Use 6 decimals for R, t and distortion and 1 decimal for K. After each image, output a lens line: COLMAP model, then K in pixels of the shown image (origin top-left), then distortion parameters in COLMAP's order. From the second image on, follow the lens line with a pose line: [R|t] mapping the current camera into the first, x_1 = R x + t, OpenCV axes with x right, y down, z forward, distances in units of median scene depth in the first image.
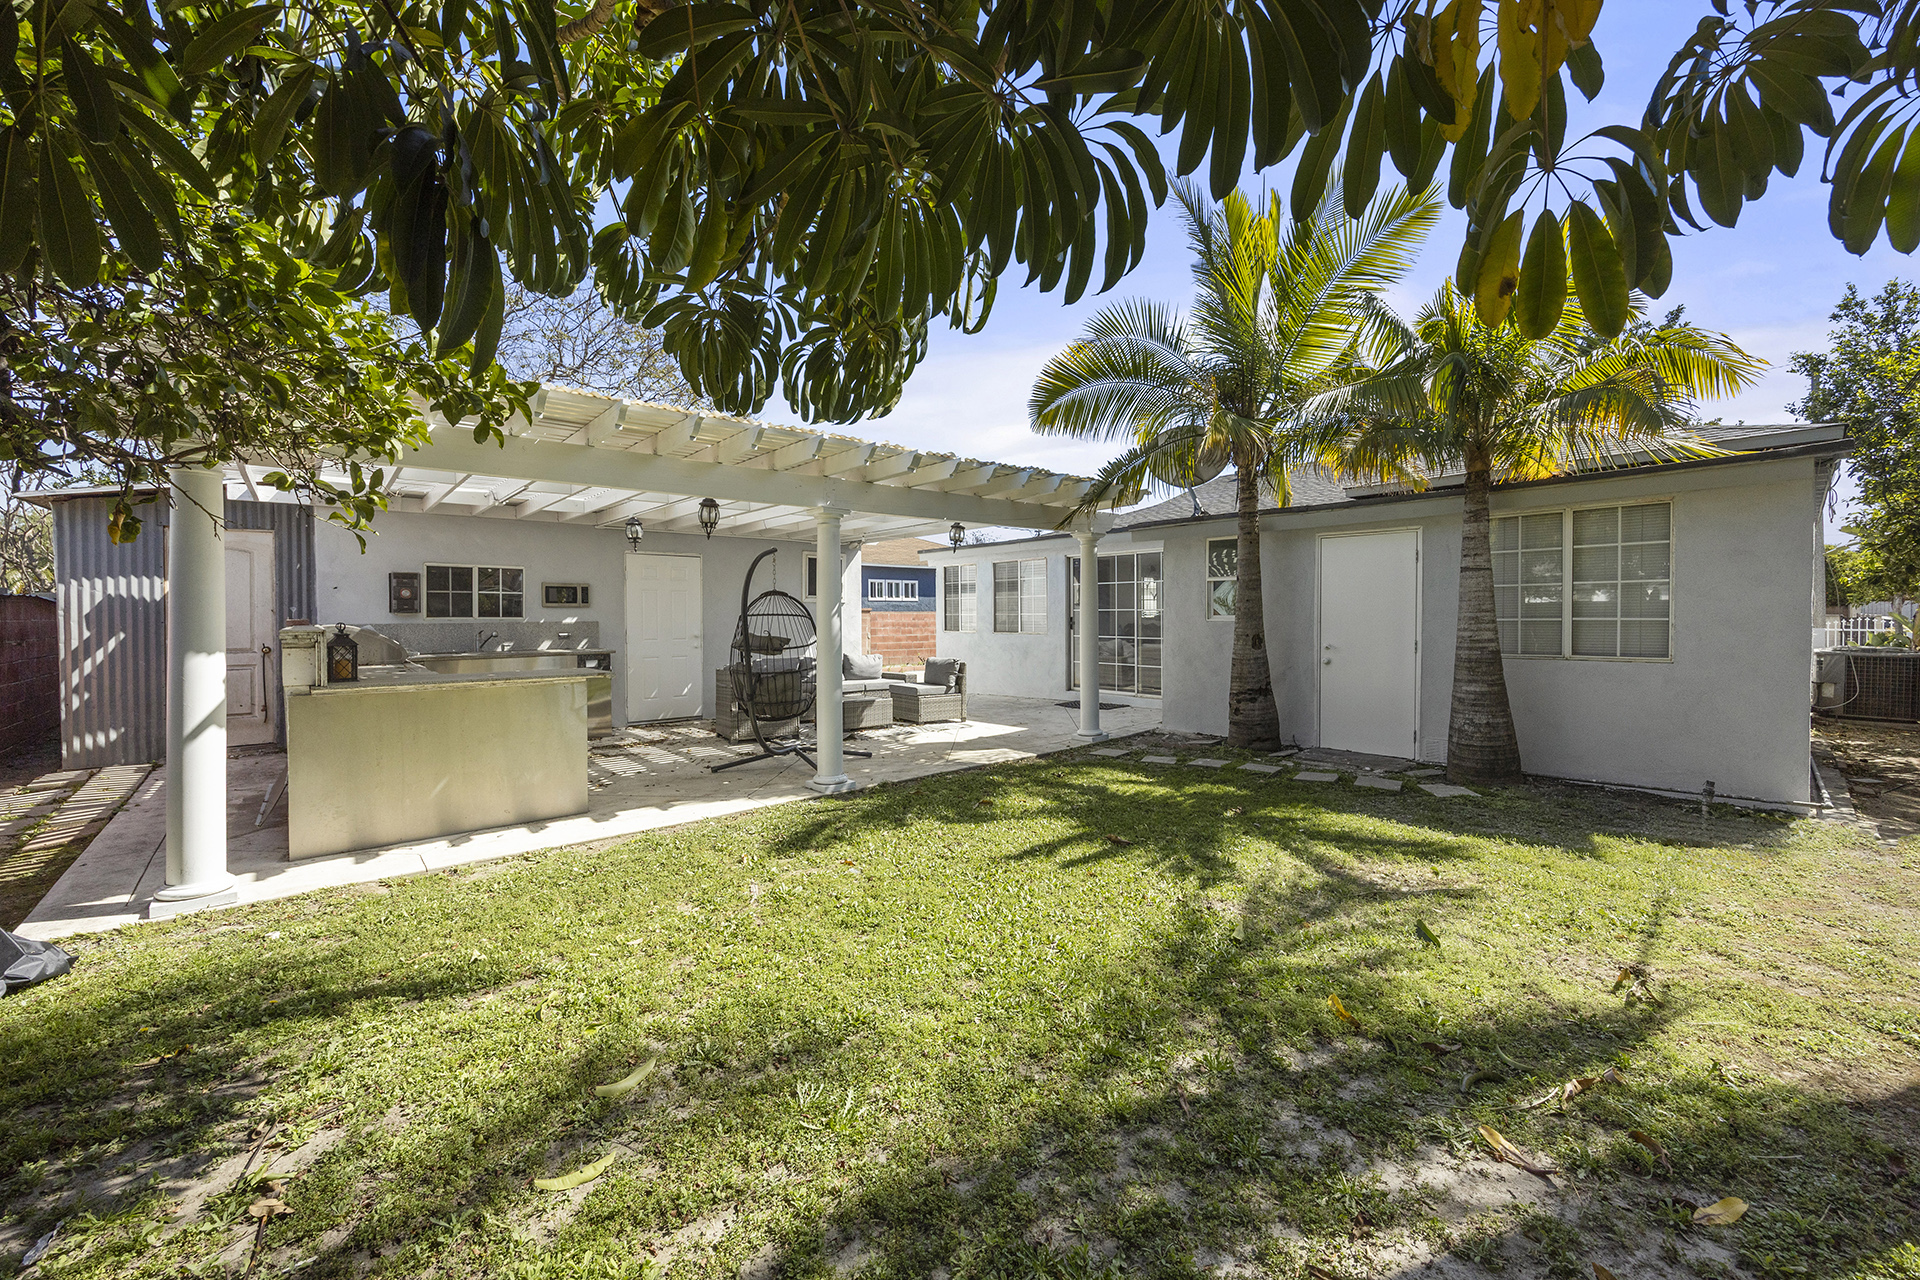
lens RADIAL K [[741.1, 0, 958.1], [0, 741.1, 619.1], [0, 0, 1]] dist [-0.000799, -0.000272]
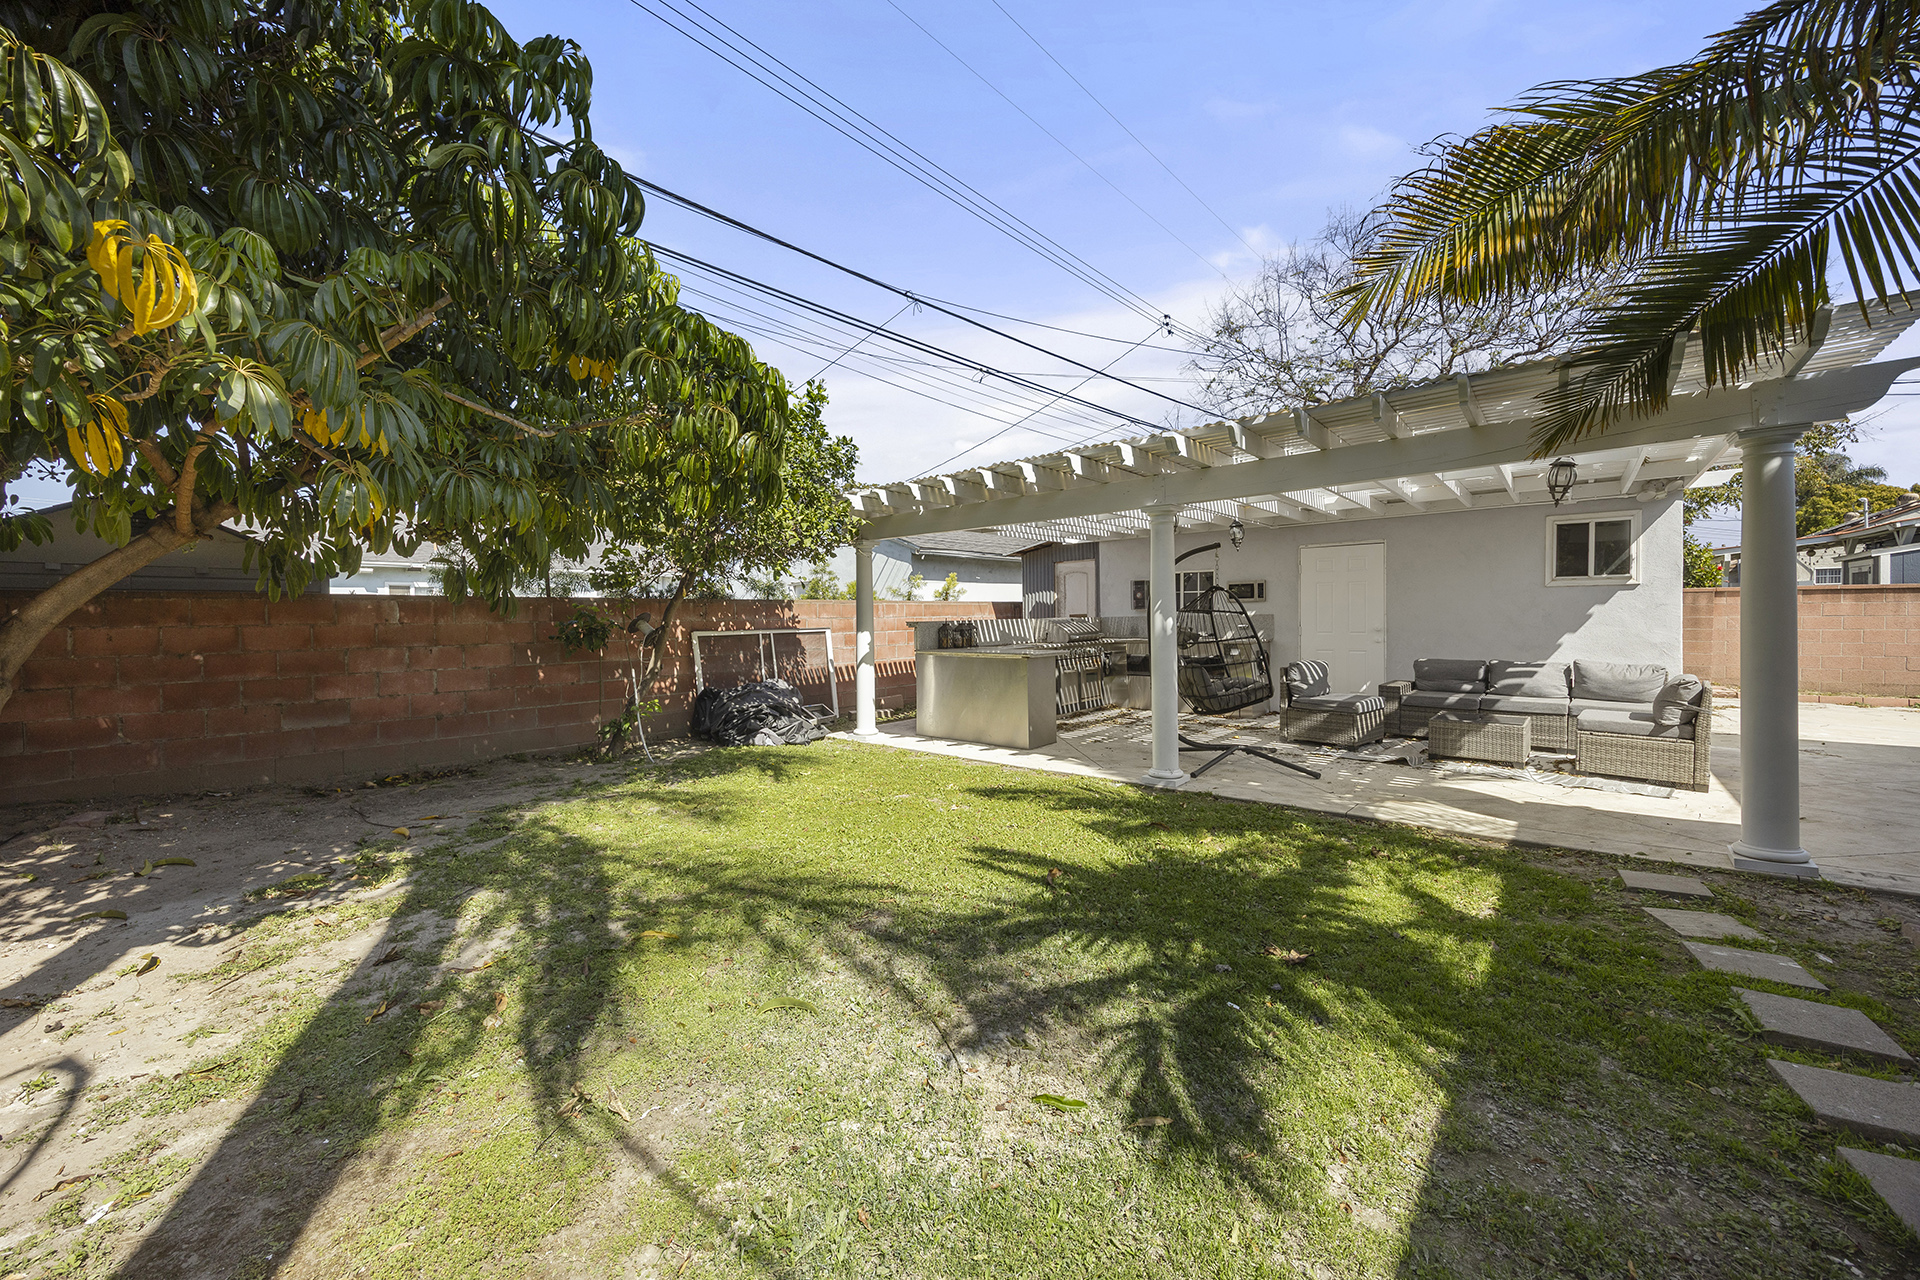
lens RADIAL K [[741.1, 0, 958.1], [0, 741.1, 619.1], [0, 0, 1]] dist [-0.000799, -0.000272]
pose [[0.137136, 0.005727, -0.990536, 0.539896], [0.011245, 0.999910, 0.007338, -0.003166], [0.990488, -0.012145, 0.137060, 0.396681]]
